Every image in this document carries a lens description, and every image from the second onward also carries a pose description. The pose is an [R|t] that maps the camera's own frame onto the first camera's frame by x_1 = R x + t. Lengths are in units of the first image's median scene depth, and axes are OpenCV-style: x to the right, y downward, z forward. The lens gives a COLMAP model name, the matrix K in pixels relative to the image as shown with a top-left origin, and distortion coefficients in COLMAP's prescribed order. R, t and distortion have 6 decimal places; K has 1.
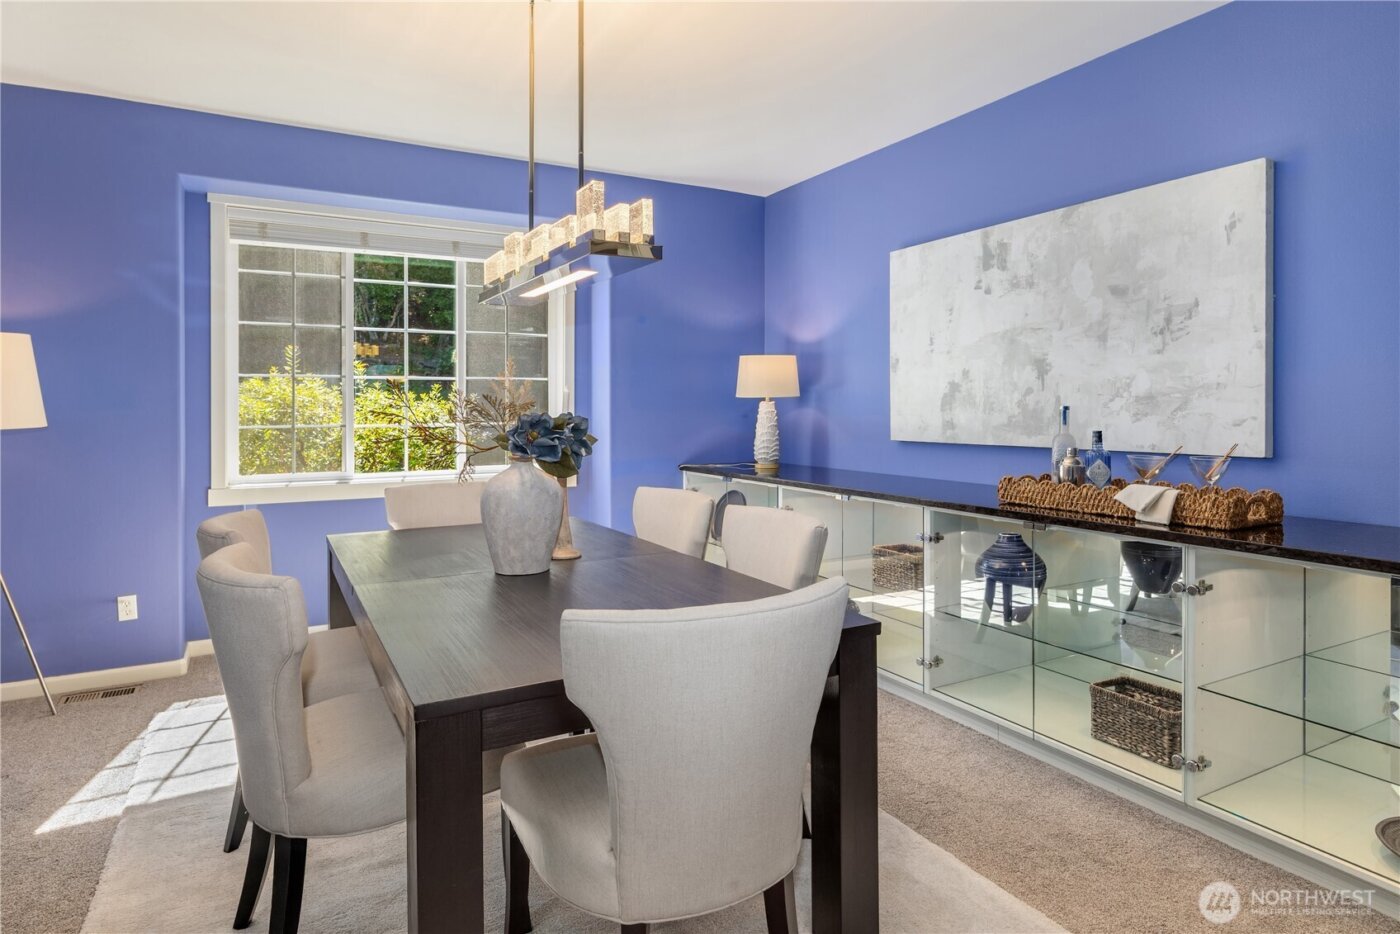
lens RADIAL K [[815.3, 0, 739.9], [0, 815.3, 422.1], [0, 0, 1]] dist [0.003814, -0.002129]
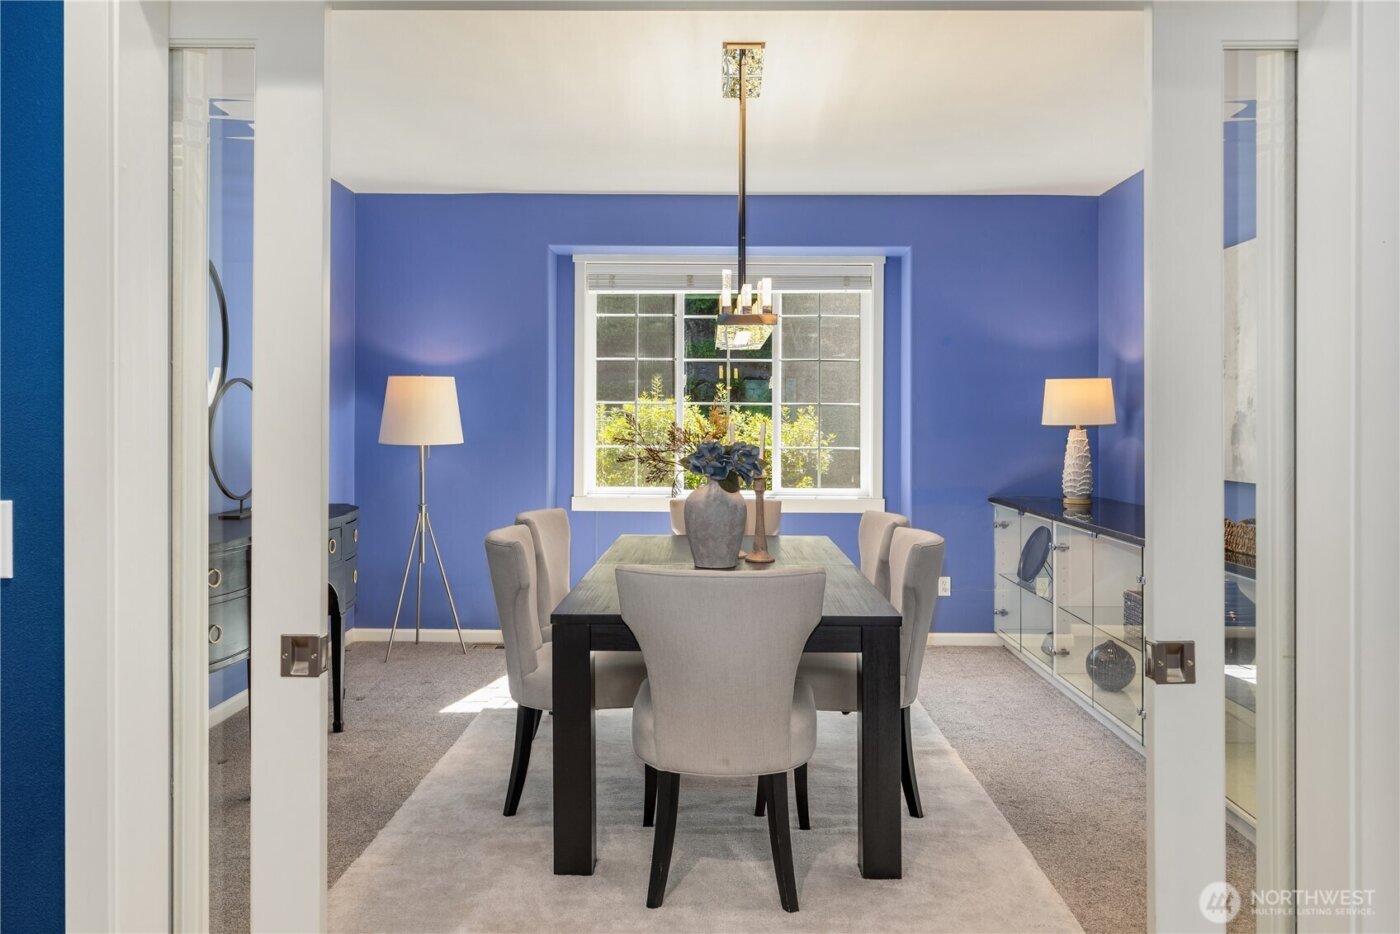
lens RADIAL K [[1024.3, 0, 700.0], [0, 1024.3, 467.0], [0, 0, 1]] dist [0.004711, 0.000081]
pose [[0.853620, 0.031566, -0.519940, 0.302816], [-0.019949, 0.999411, 0.027923, -0.008367], [0.520515, -0.013463, 0.853747, -0.206341]]
